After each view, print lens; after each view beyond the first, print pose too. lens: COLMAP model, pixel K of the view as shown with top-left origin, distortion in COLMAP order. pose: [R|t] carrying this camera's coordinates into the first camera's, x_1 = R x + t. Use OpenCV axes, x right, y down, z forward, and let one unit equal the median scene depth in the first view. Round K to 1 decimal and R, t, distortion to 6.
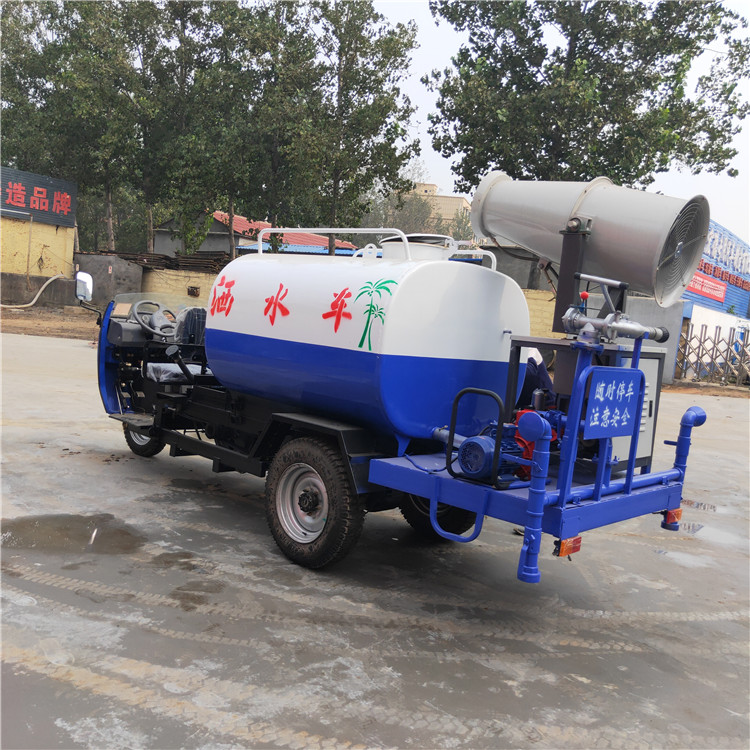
lens RADIAL K [[782.3, 0, 391.7], [0, 782.3, 375.4], [0, 0, 1]] dist [0.014013, -0.008872]
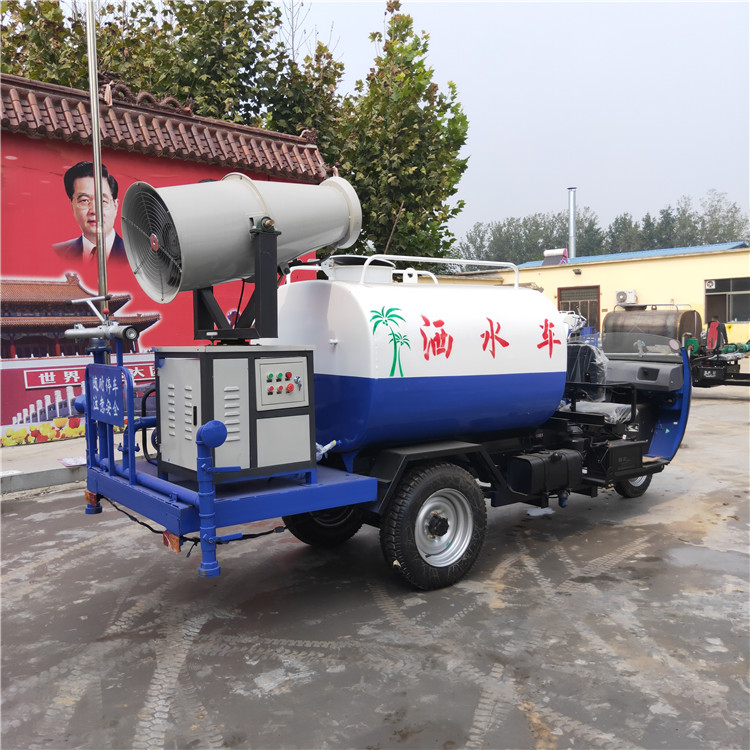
lens RADIAL K [[782.3, 0, 391.7], [0, 782.3, 375.4], [0, 0, 1]] dist [0.014013, -0.008872]
pose [[-0.190301, -0.053045, -0.980292, 1.312956], [-0.086823, 0.995536, -0.037015, 0.011461], [0.977879, 0.078068, -0.194057, 1.567908]]
